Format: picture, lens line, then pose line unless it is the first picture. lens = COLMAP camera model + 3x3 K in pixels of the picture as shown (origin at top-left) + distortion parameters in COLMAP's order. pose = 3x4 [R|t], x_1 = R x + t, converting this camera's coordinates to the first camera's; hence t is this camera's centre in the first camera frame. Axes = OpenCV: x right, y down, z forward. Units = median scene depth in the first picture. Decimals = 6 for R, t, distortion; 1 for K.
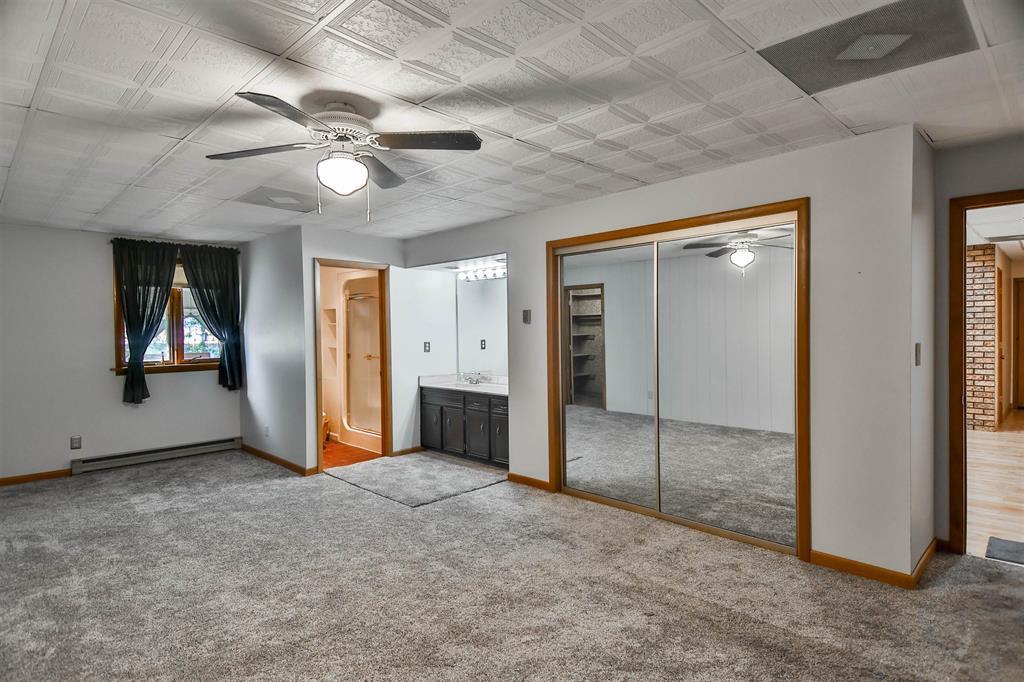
lens RADIAL K [[553.4, 0, 519.4], [0, 553.4, 333.3], [0, 0, 1]] dist [0.035036, -0.002198]
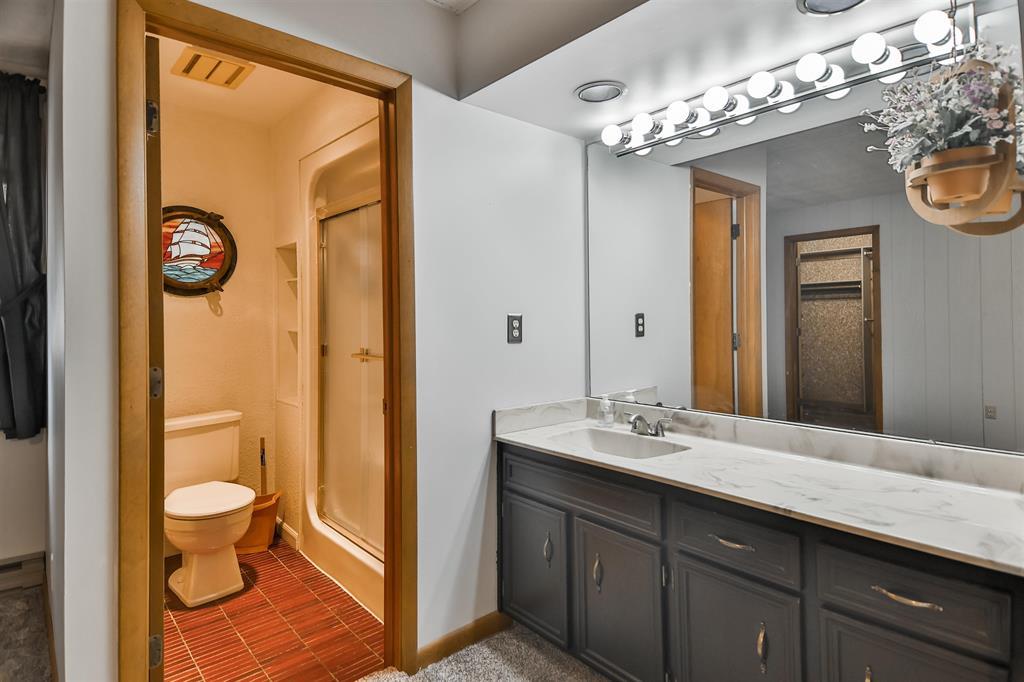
lens RADIAL K [[547.4, 0, 514.8], [0, 547.4, 318.2], [0, 0, 1]] dist [0.059895, -0.030697]
pose [[0.996862, 0.003653, -0.079072, -0.139130], [-0.004503, 0.999934, -0.010575, 0.021430], [0.079028, 0.010898, 0.996813, 0.646883]]
